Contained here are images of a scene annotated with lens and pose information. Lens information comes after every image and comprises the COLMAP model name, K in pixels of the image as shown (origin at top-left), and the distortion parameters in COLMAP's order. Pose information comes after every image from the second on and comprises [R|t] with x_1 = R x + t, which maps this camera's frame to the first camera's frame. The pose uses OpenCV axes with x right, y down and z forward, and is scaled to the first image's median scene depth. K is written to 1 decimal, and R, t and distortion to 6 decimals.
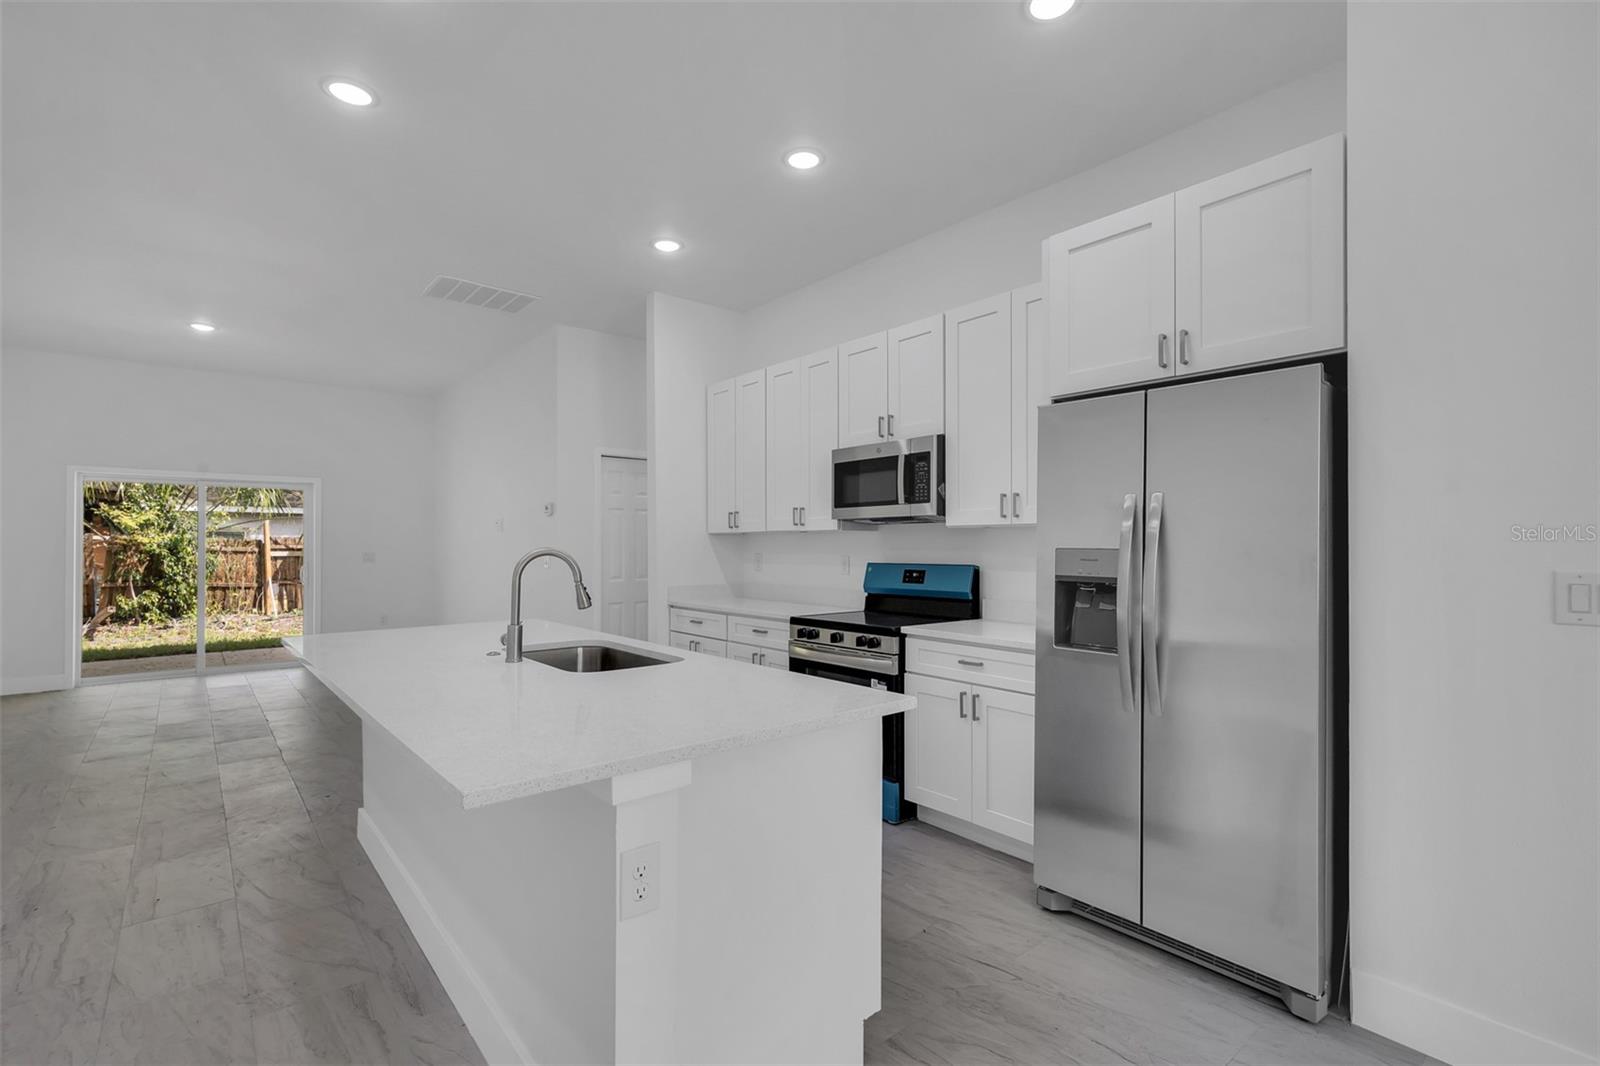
lens RADIAL K [[706.0, 0, 808.1], [0, 706.0, 536.1], [0, 0, 1]] dist [0.002088, 0.000174]
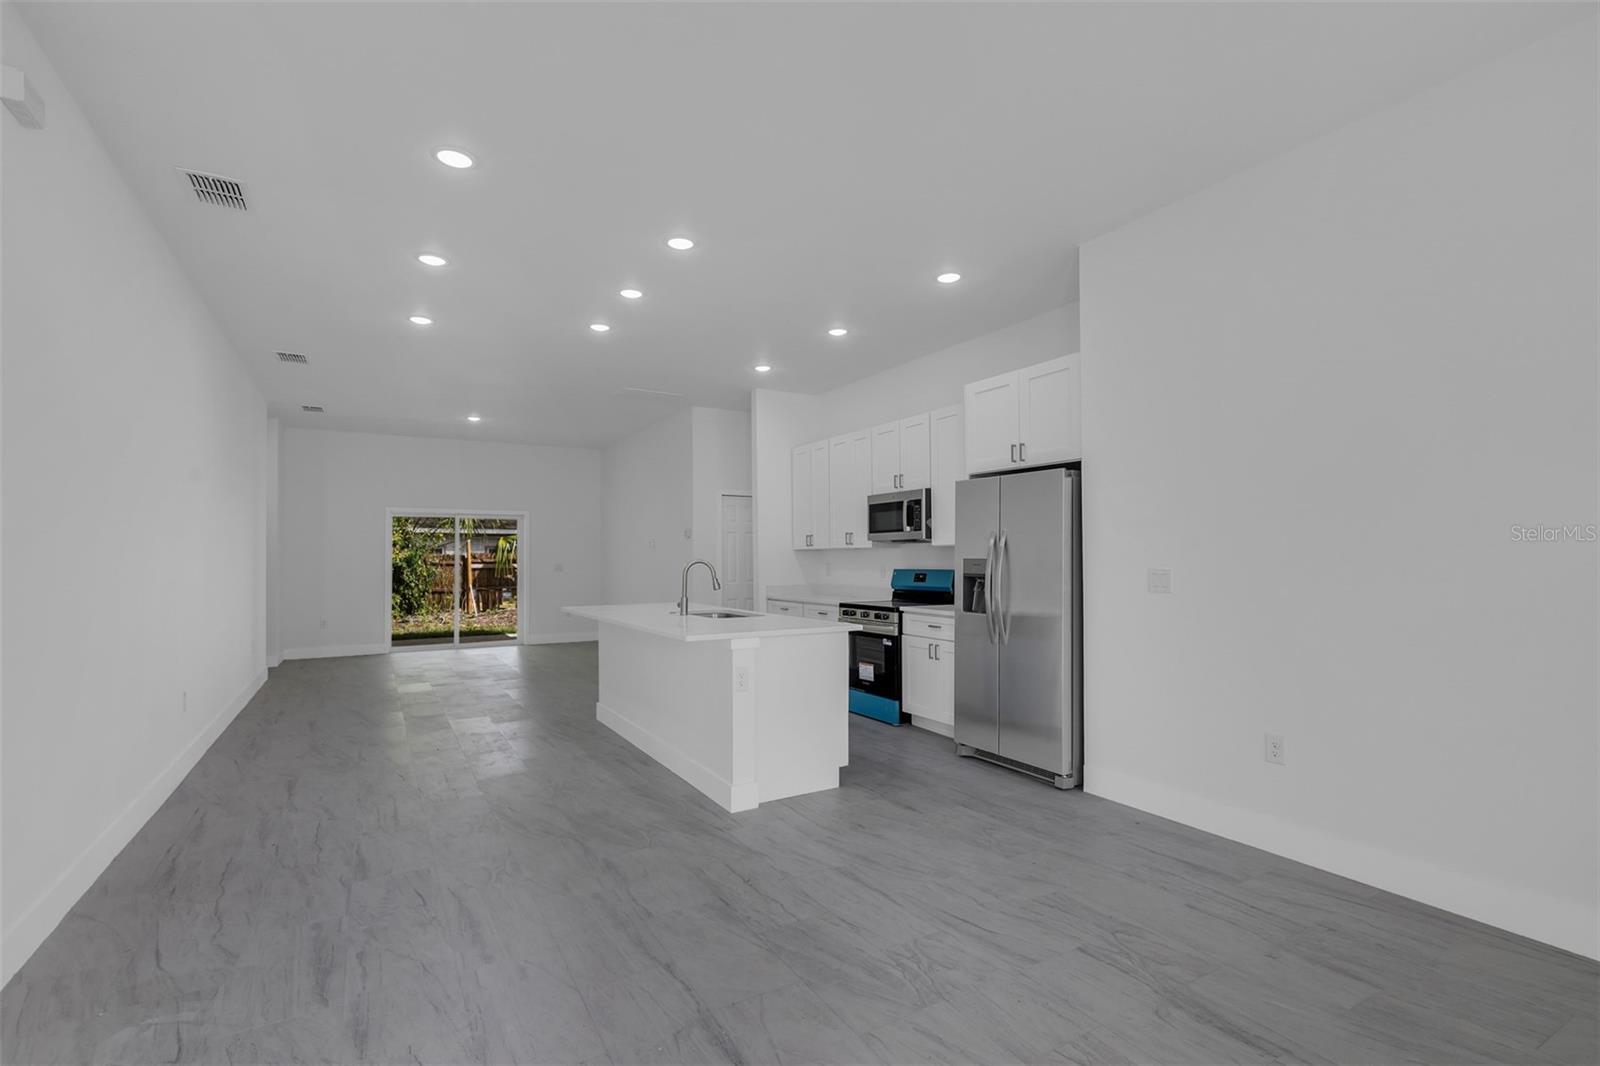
lens RADIAL K [[724.8, 0, 801.0], [0, 724.8, 551.3], [0, 0, 1]] dist [0.000372, 0.000042]
pose [[0.985196, -0.005245, -0.171352, 0.167701], [0.005844, 0.999978, 0.002992, -0.006506], [0.171332, -0.003949, 0.985205, -0.609673]]
